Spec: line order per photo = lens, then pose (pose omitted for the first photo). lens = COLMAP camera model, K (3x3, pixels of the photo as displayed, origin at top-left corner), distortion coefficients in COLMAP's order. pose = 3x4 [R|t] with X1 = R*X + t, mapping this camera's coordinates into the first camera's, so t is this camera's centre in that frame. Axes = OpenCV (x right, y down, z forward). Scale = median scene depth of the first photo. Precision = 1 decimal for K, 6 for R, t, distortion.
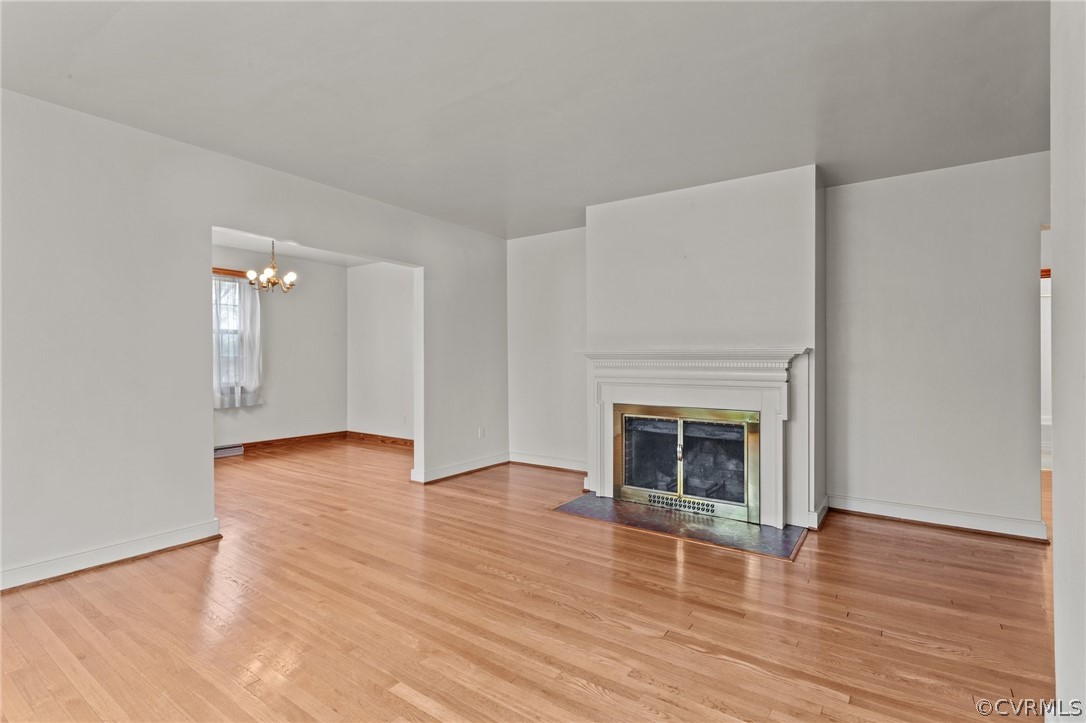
lens RADIAL K [[514.0, 0, 557.9], [0, 514.0, 353.0], [0, 0, 1]] dist [-0.002773, 0.002452]
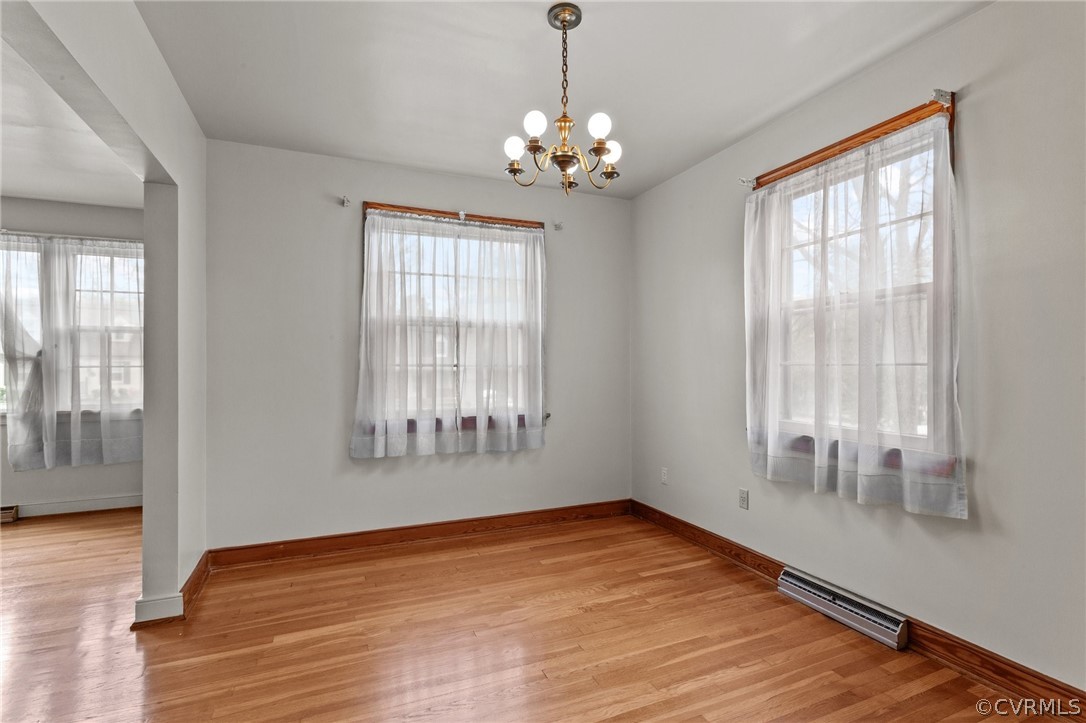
lens RADIAL K [[514.0, 0, 551.0], [0, 514.0, 368.5], [0, 0, 1]] dist [-0.002773, 0.002452]
pose [[-0.528325, 0.004567, -0.849030, -0.311128], [0.008781, 0.999961, -0.000085, 0.014128], [0.848997, -0.007501, -0.528345, 1.565148]]
